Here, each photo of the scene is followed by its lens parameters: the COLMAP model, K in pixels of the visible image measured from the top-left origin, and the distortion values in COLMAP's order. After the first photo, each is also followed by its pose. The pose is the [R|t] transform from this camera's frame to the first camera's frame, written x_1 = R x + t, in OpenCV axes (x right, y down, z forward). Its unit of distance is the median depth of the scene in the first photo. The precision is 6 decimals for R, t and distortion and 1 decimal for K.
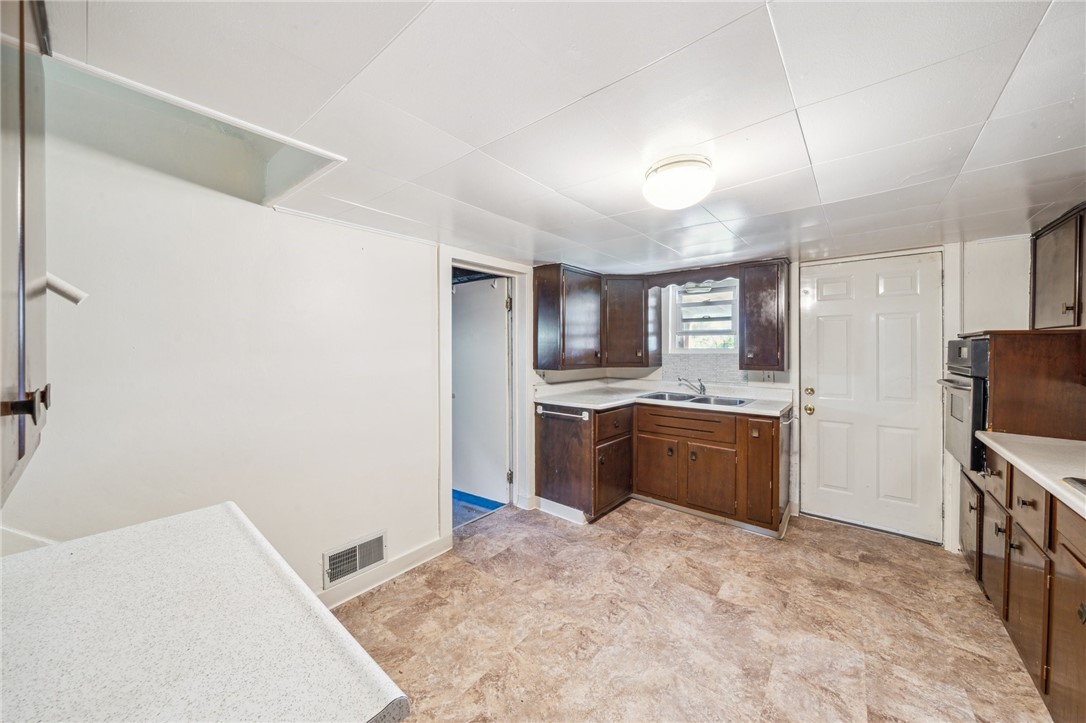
lens RADIAL K [[383.0, 0, 539.5], [0, 383.0, 352.2], [0, 0, 1]] dist [-0.003755, -0.000084]
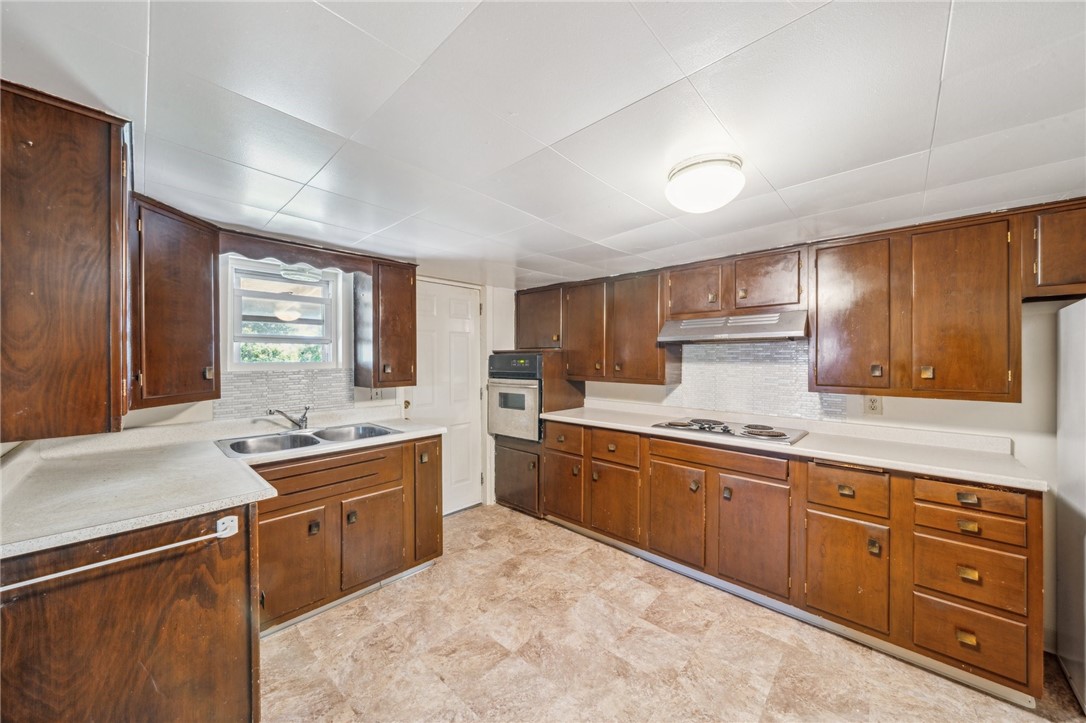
lens RADIAL K [[383.0, 0, 537.7], [0, 383.0, 360.1], [0, 0, 1]] dist [-0.003755, -0.000084]
pose [[0.061965, -0.005333, 0.998064, -0.328824], [0.016109, 0.999861, 0.004342, -0.014631], [-0.997948, 0.015809, 0.062042, 0.756340]]
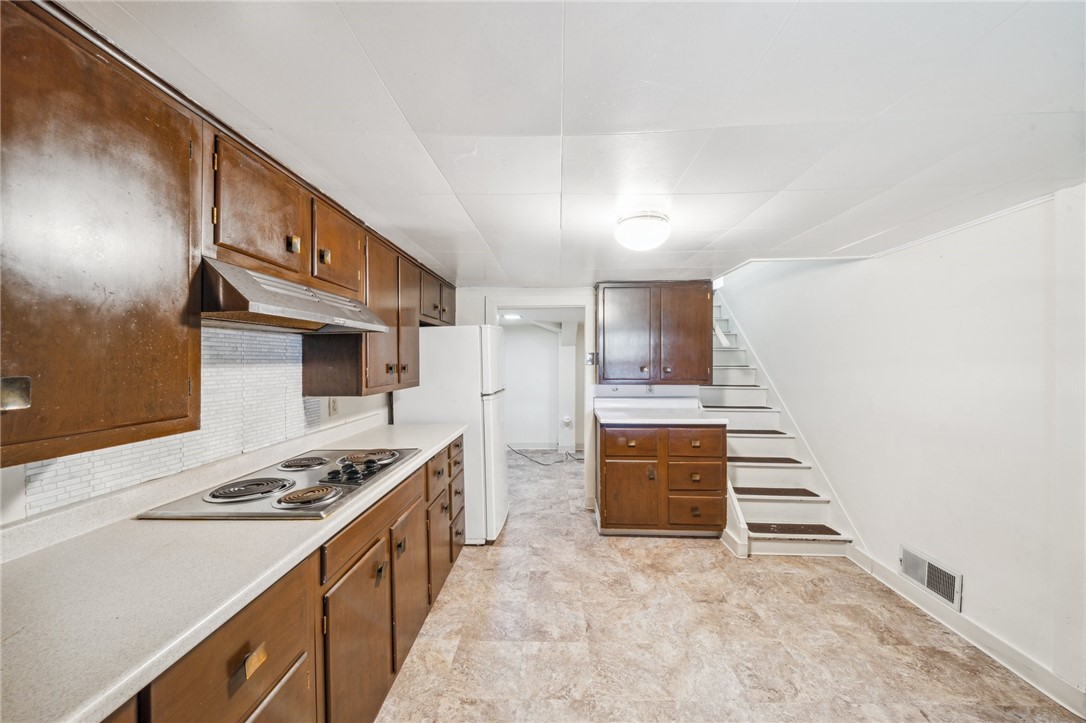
lens RADIAL K [[383.0, 0, 542.8], [0, 383.0, 356.8], [0, 0, 1]] dist [-0.003755, -0.000084]
pose [[-0.790492, -0.003909, -0.612459, 0.789096], [-0.010498, 0.999919, 0.007168, -0.013738], [0.612382, 0.012096, -0.790470, 1.014315]]
